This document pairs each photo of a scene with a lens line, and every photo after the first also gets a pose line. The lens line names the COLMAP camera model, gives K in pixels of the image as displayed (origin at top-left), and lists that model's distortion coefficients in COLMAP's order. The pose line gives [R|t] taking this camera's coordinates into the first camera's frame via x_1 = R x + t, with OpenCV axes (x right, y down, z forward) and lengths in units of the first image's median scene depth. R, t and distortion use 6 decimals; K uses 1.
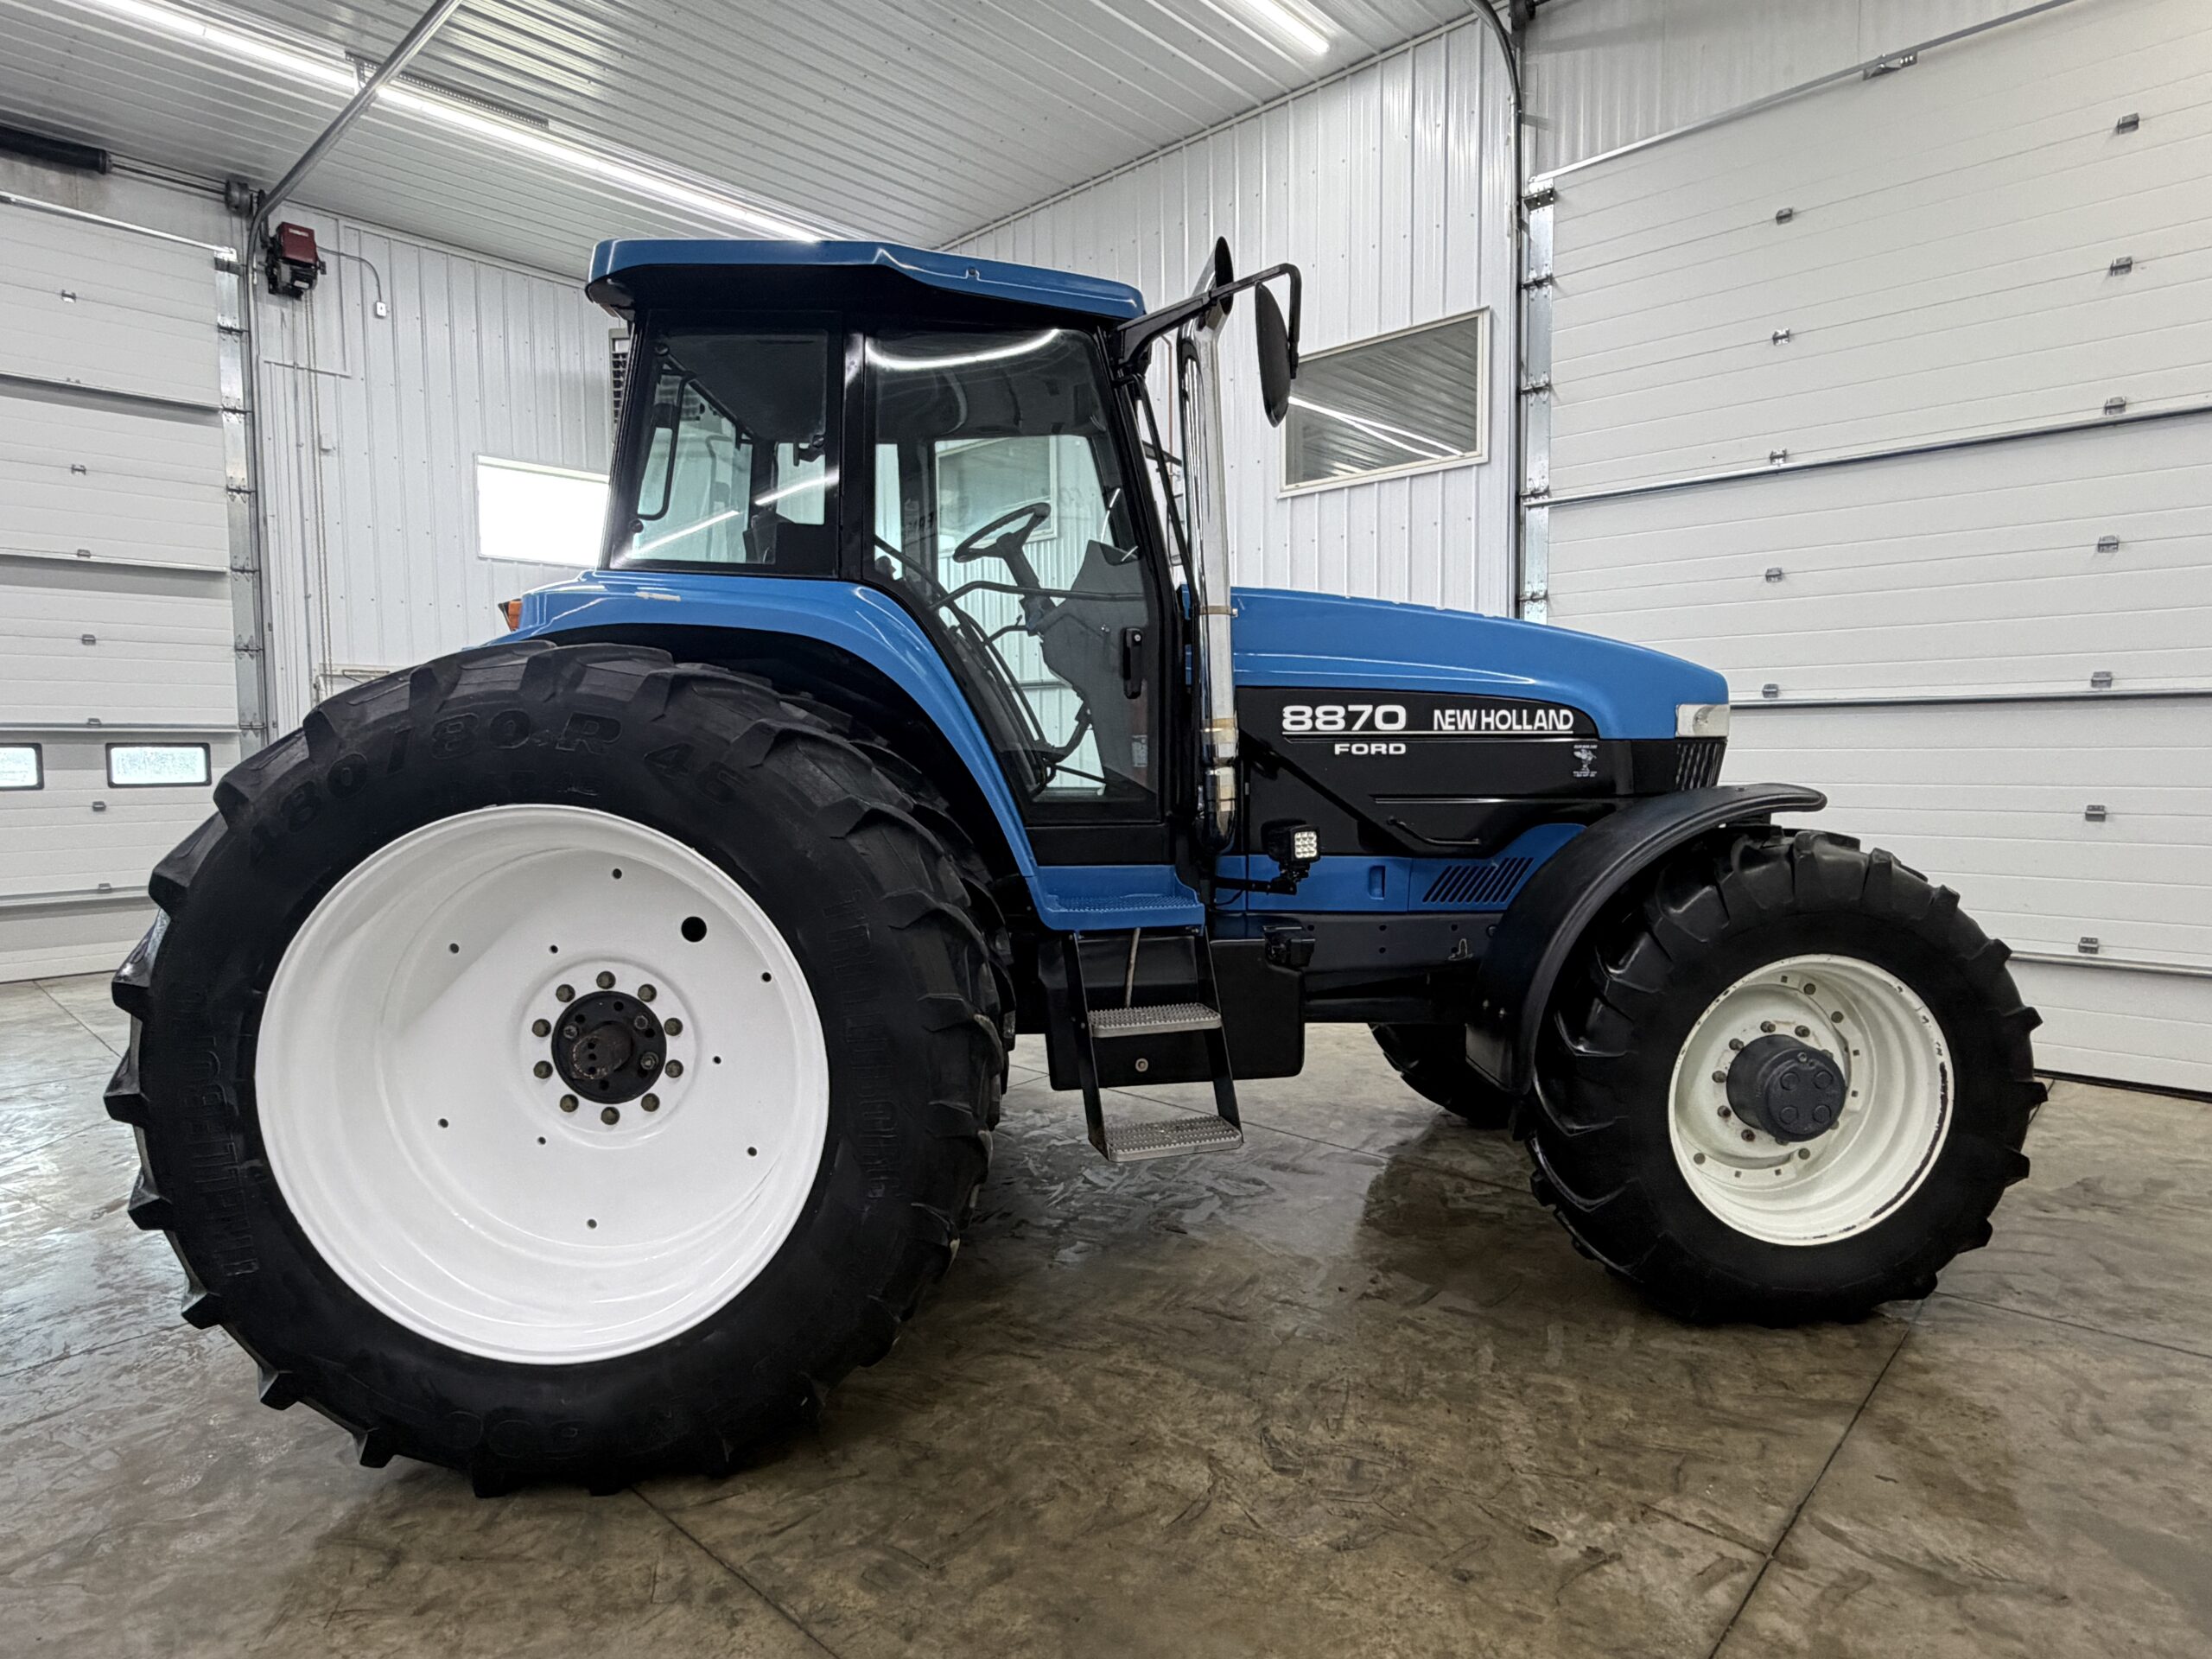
lens RADIAL K [[1237.5, 0, 1101.8], [0, 1237.5, 828.5], [0, 0, 1]] dist [0.000122, -0.000913]
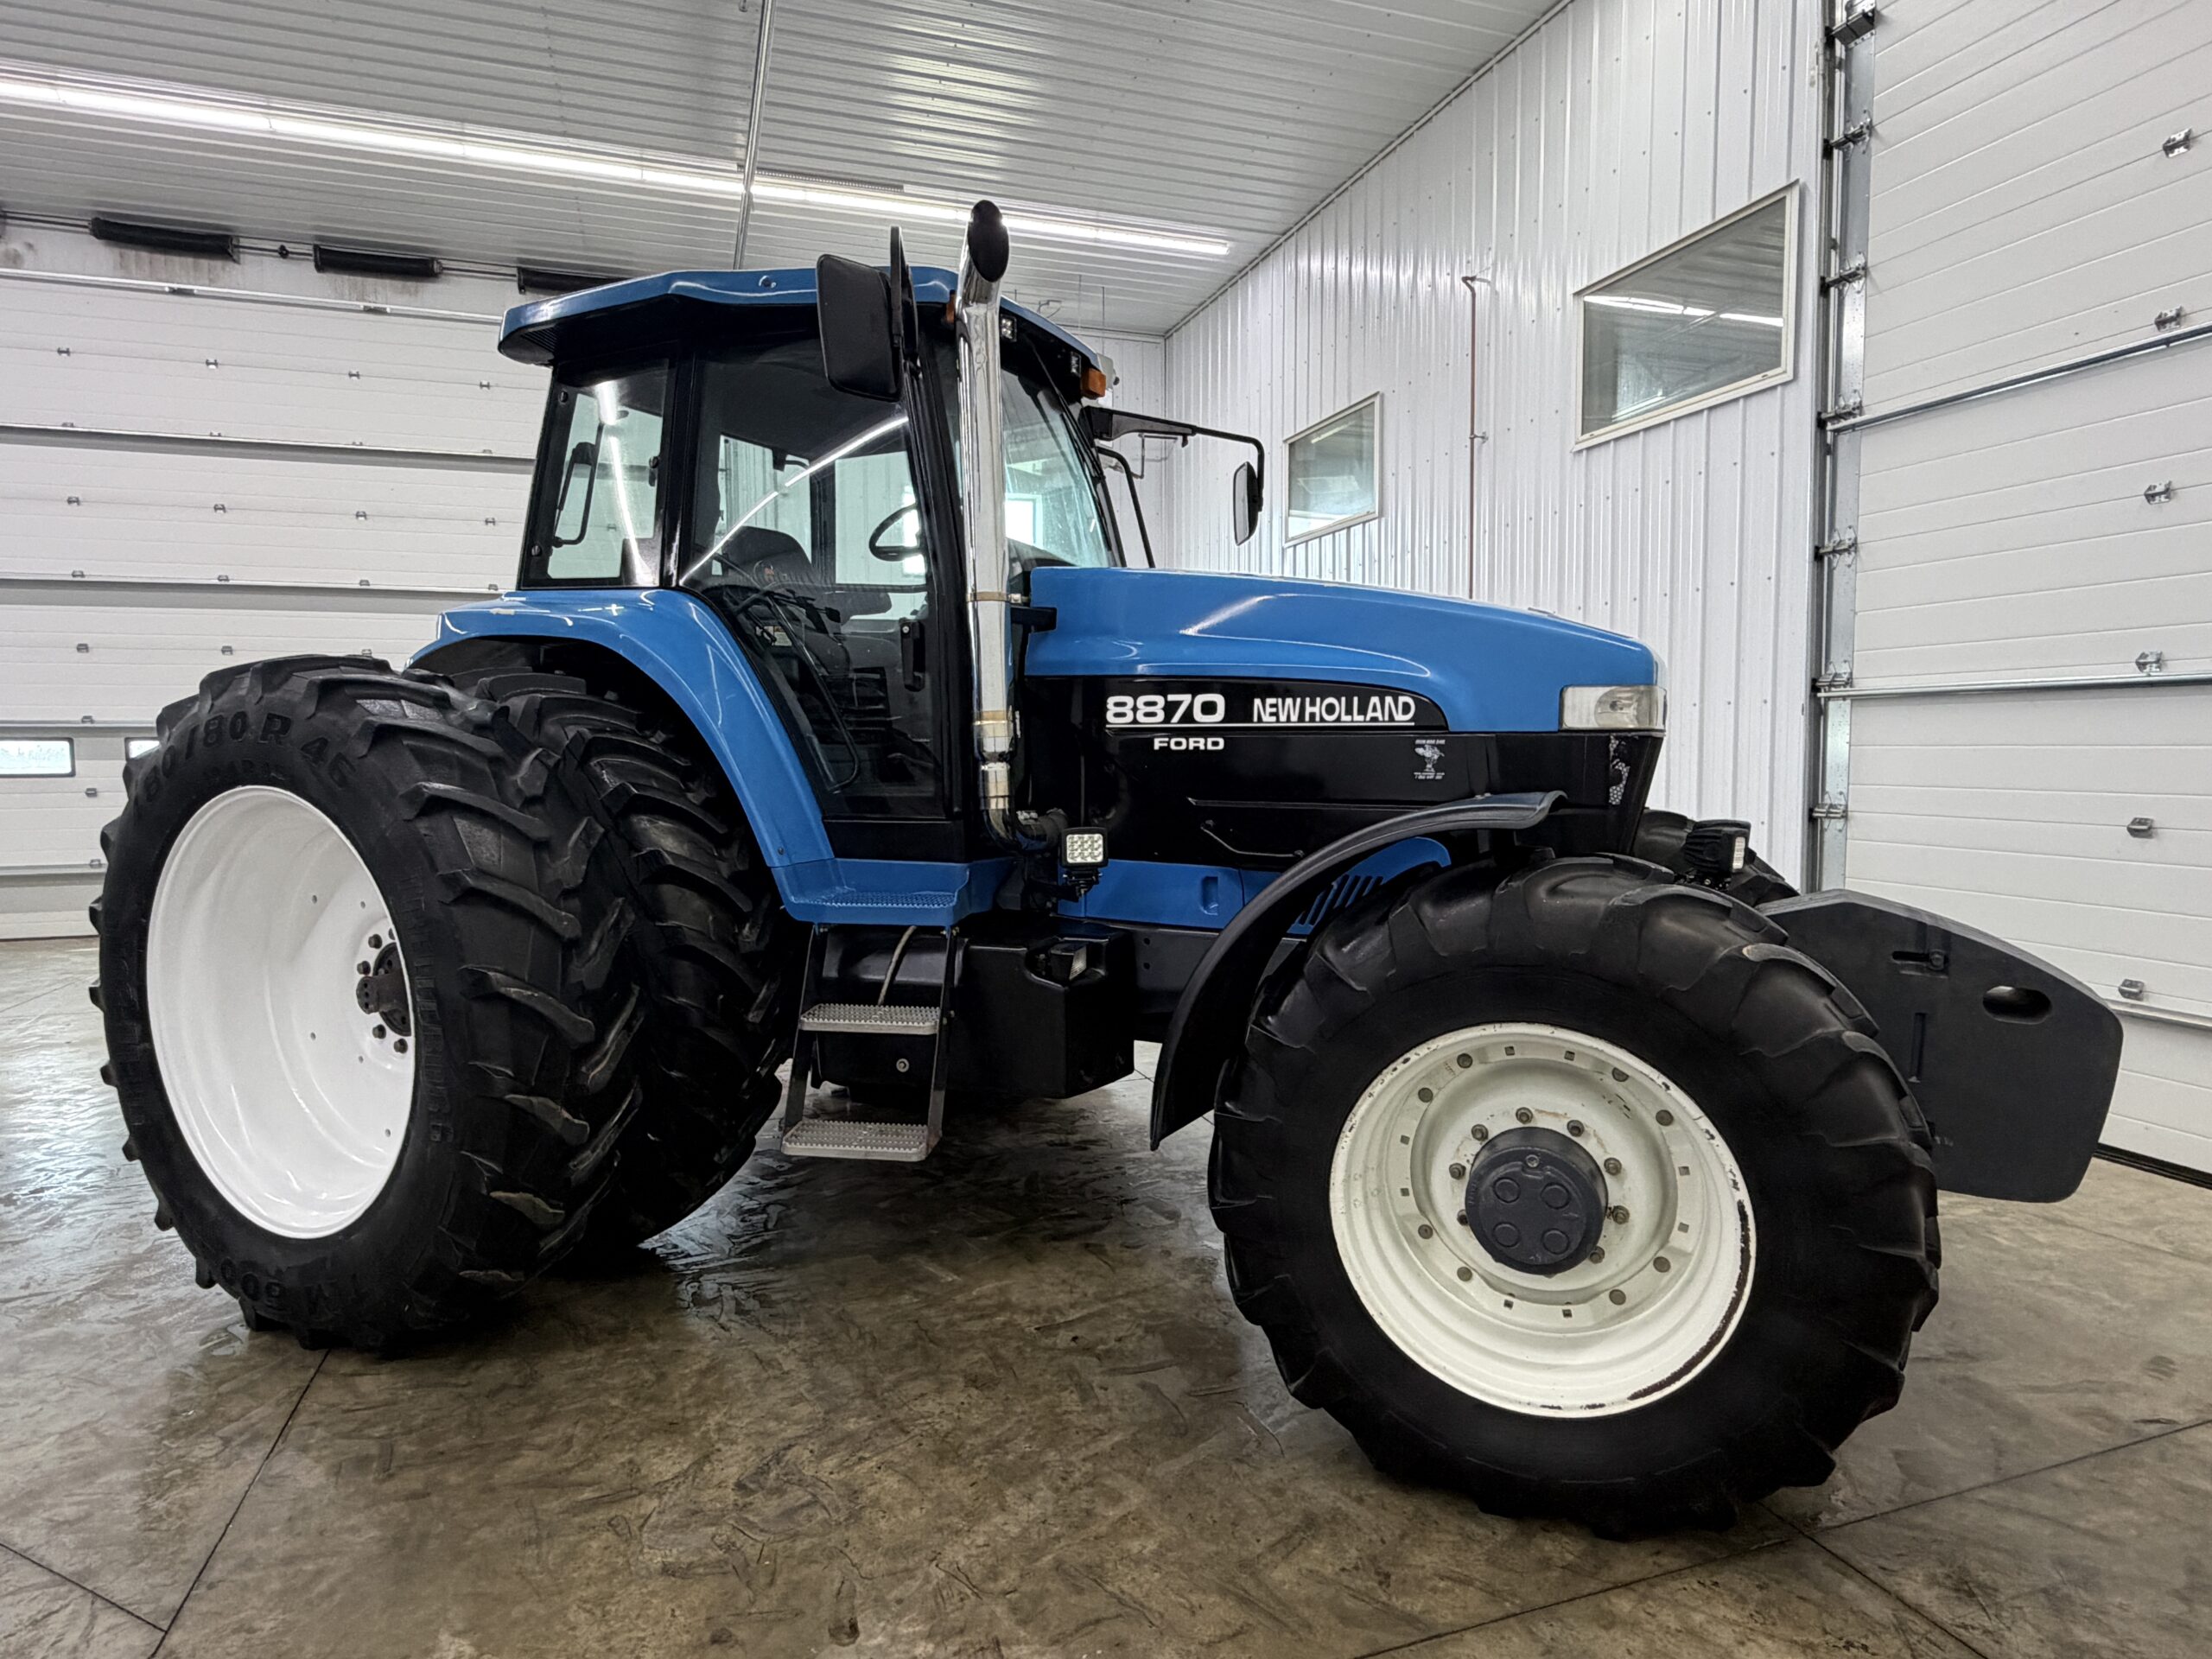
lens RADIAL K [[1237.5, 0, 1099.5], [0, 1237.5, 831.8], [0, 0, 1]] dist [0.000122, -0.000913]
pose [[0.883673, 0.036172, -0.466706, 0.578962], [-0.032202, 0.999345, 0.016482, -0.014076], [0.466996, 0.000464, 0.884259, 0.190201]]
